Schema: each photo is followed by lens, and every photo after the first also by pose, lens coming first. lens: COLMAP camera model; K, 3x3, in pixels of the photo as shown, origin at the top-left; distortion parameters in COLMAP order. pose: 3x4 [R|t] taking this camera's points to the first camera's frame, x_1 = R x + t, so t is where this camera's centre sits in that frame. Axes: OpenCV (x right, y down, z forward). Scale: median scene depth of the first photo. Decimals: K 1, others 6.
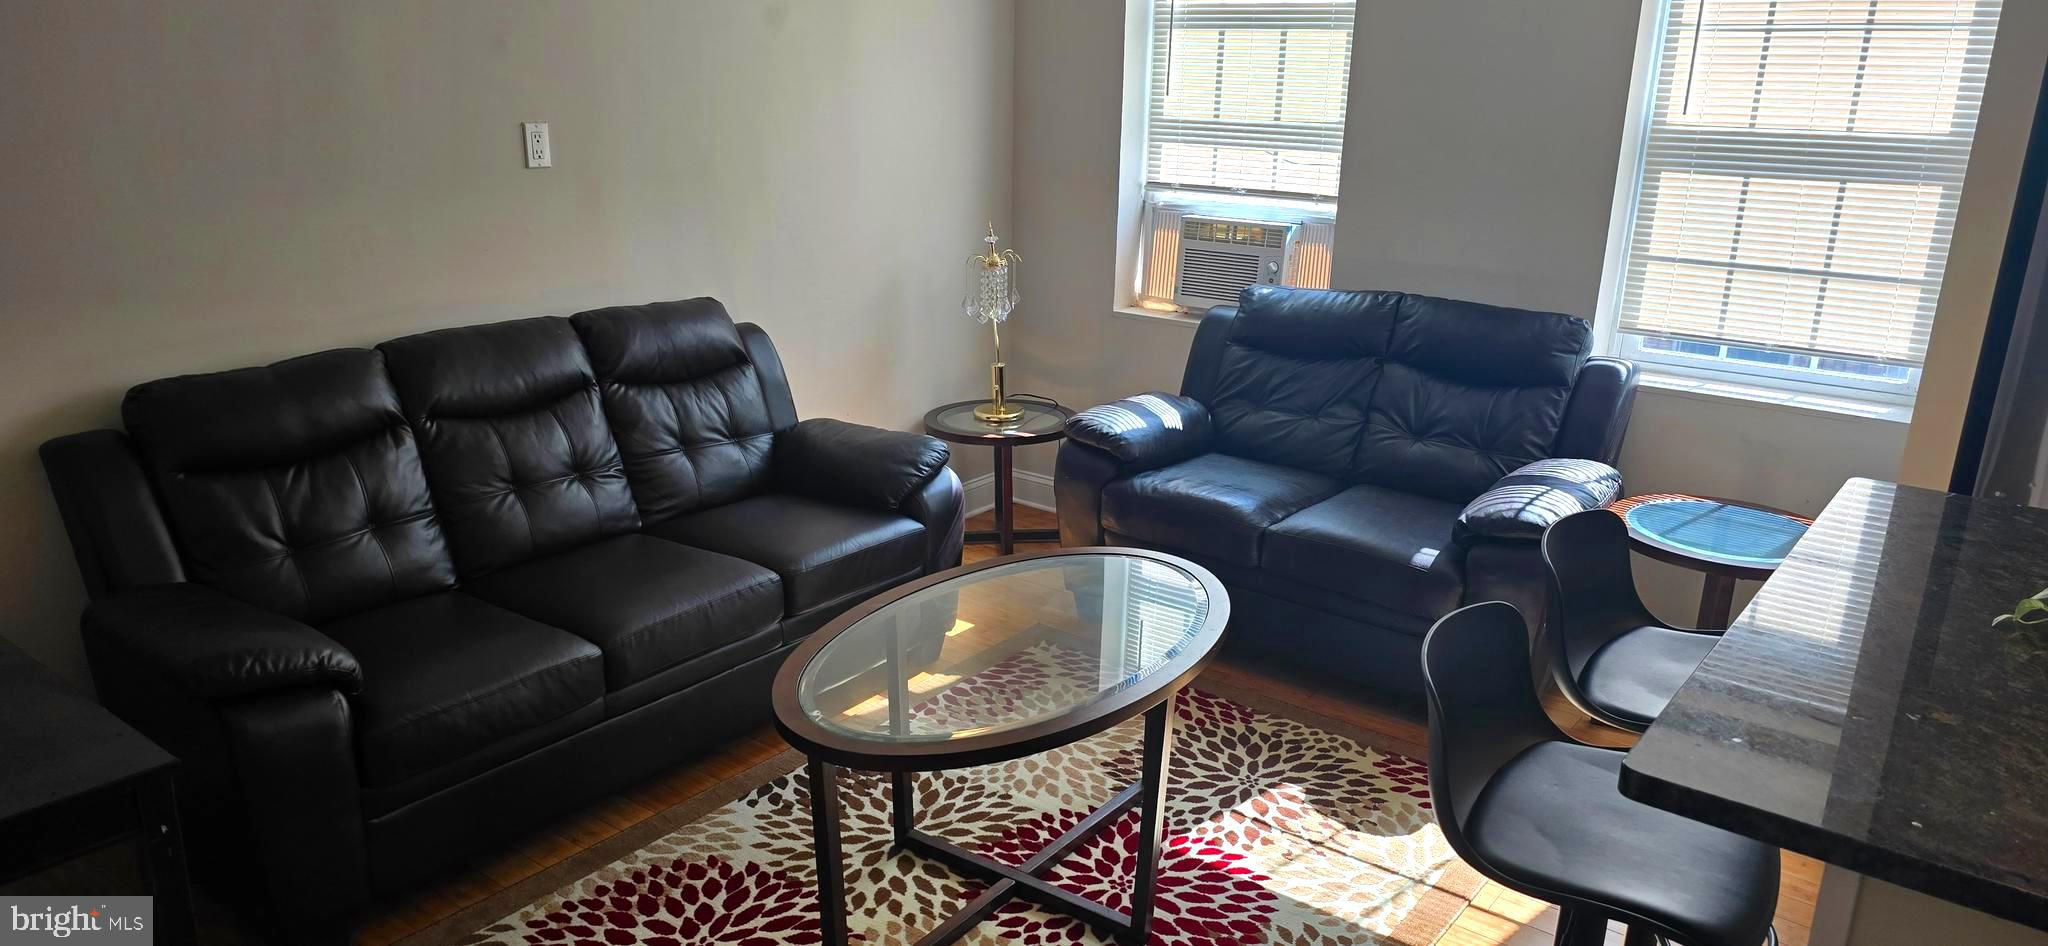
lens RADIAL K [[1322.8, 0, 1094.8], [0, 1322.8, 470.4], [0, 0, 1]] dist [0.021304, -0.001206]
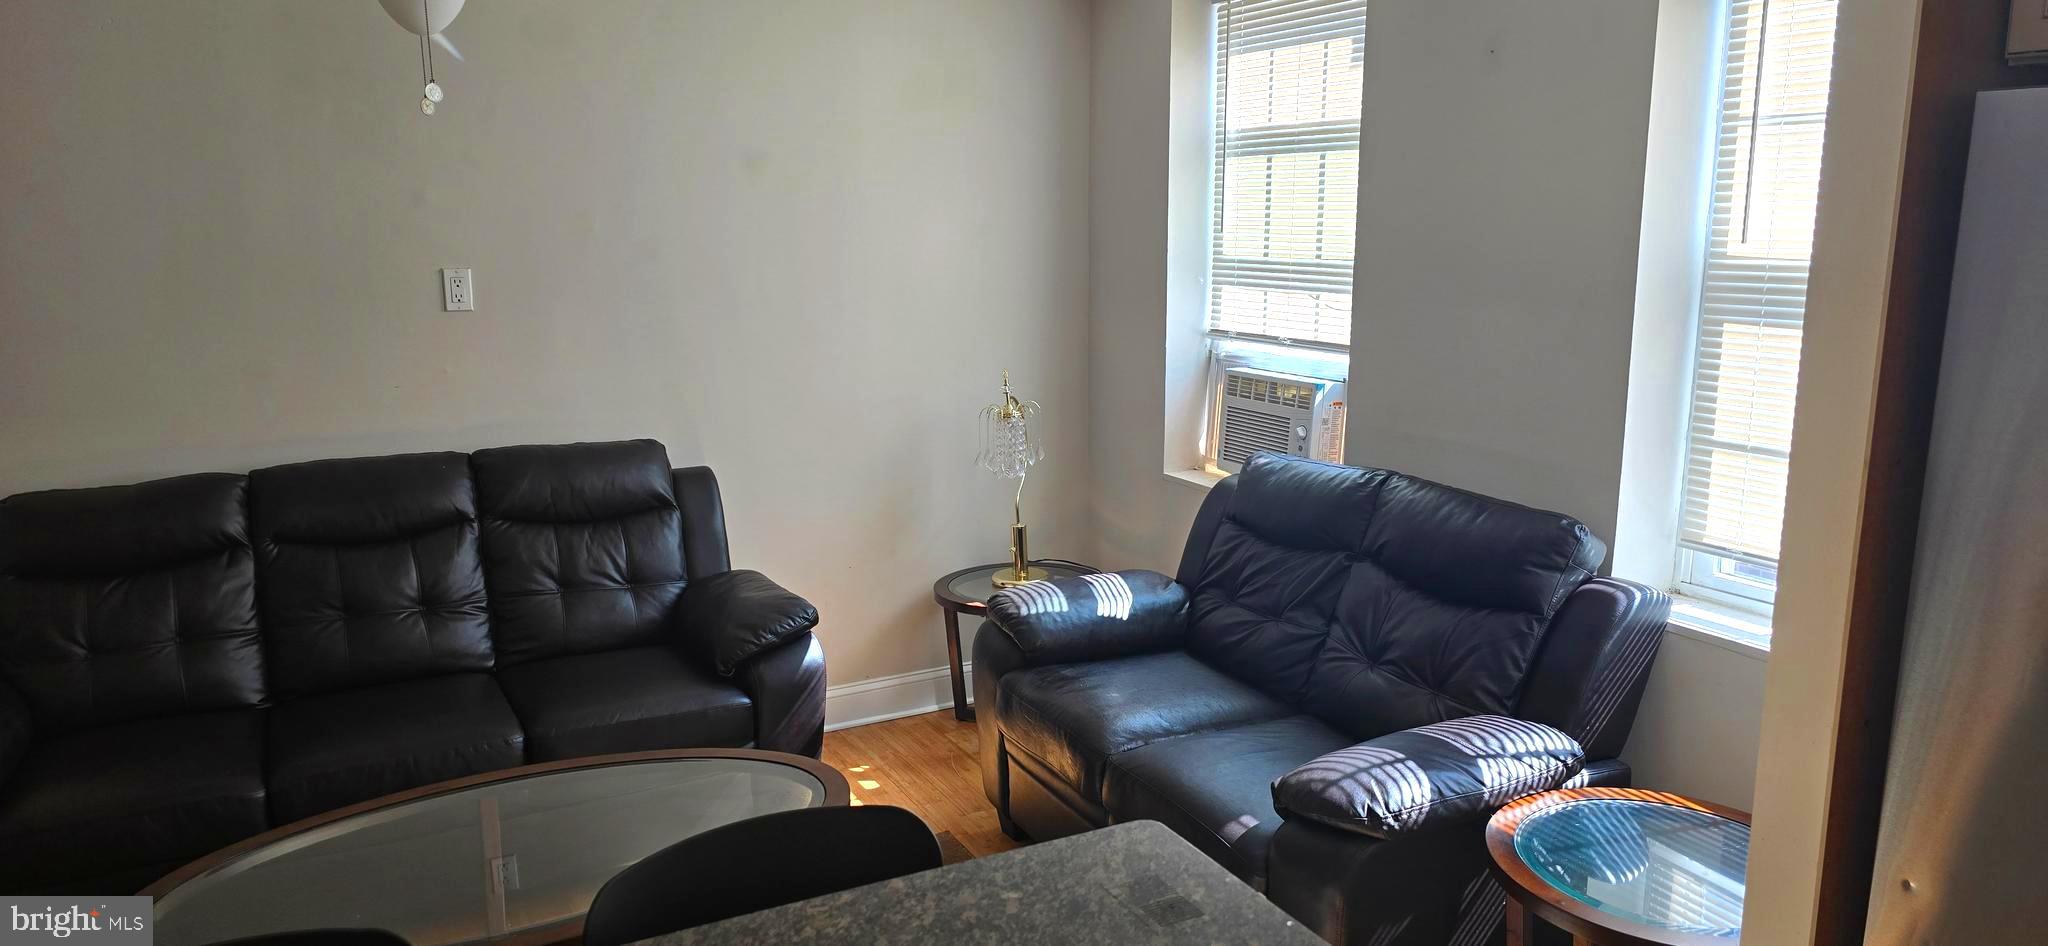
lens RADIAL K [[1322.8, 0, 1094.8], [0, 1322.8, 470.4], [0, 0, 1]] dist [0.021304, -0.001206]
pose [[0.908163, 0.054134, -0.415101, 0.410722], [-0.097756, 0.991612, -0.084554, -0.054435], [0.407042, 0.117368, 0.905837, 0.232050]]
